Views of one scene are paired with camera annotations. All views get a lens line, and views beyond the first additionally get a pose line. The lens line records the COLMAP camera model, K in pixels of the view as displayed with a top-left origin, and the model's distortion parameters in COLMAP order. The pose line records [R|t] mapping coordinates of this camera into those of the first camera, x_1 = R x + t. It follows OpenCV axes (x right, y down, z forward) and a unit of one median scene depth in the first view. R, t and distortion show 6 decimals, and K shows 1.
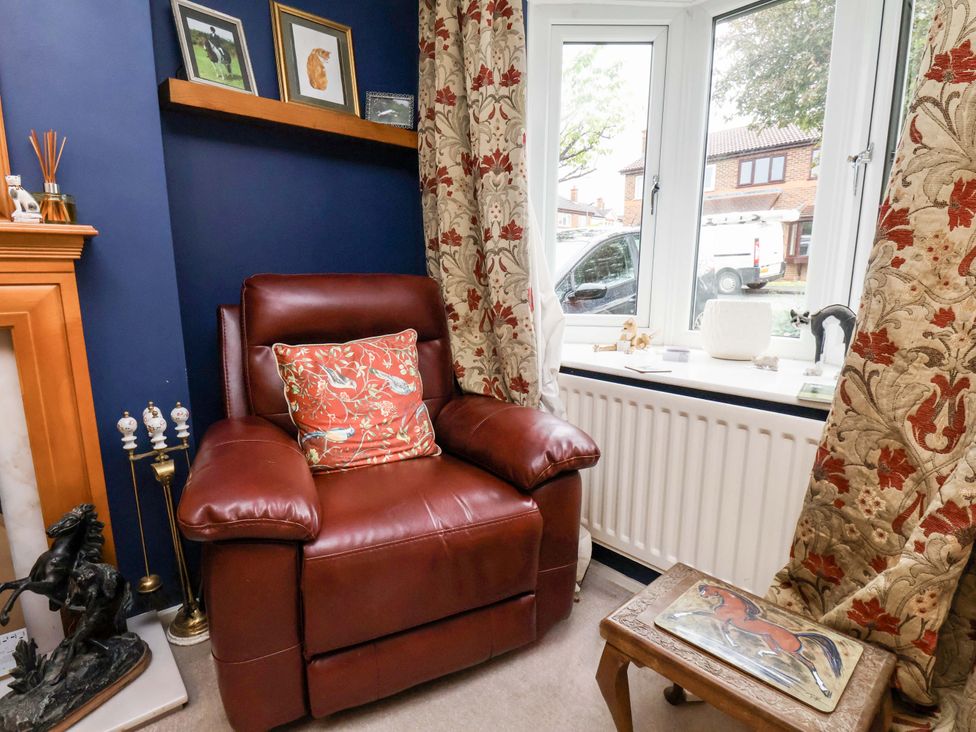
lens RADIAL K [[517.5, 0, 488.9], [0, 517.5, 374.1], [0, 0, 1]] dist [-0.006060, -0.011077]
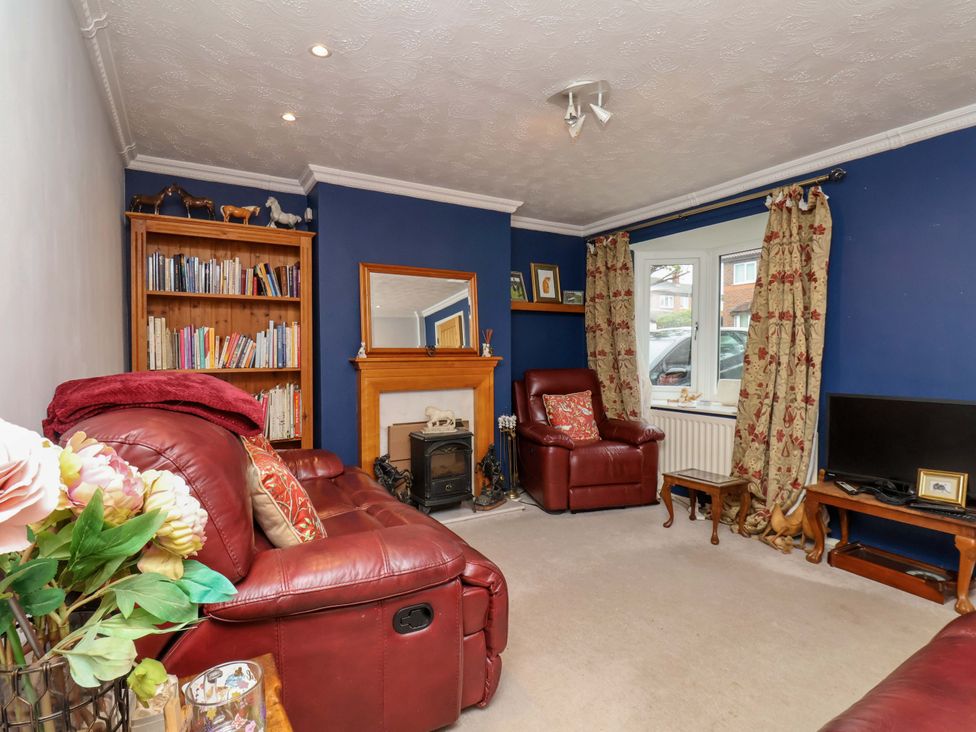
lens RADIAL K [[517.5, 0, 484.3], [0, 517.5, 365.1], [0, 0, 1]] dist [-0.006060, -0.011077]
pose [[0.979725, 0.000372, -0.200346, -0.137329], [-0.032746, 0.986848, -0.158301, 0.196947], [0.197653, 0.161652, 0.966852, -1.486159]]
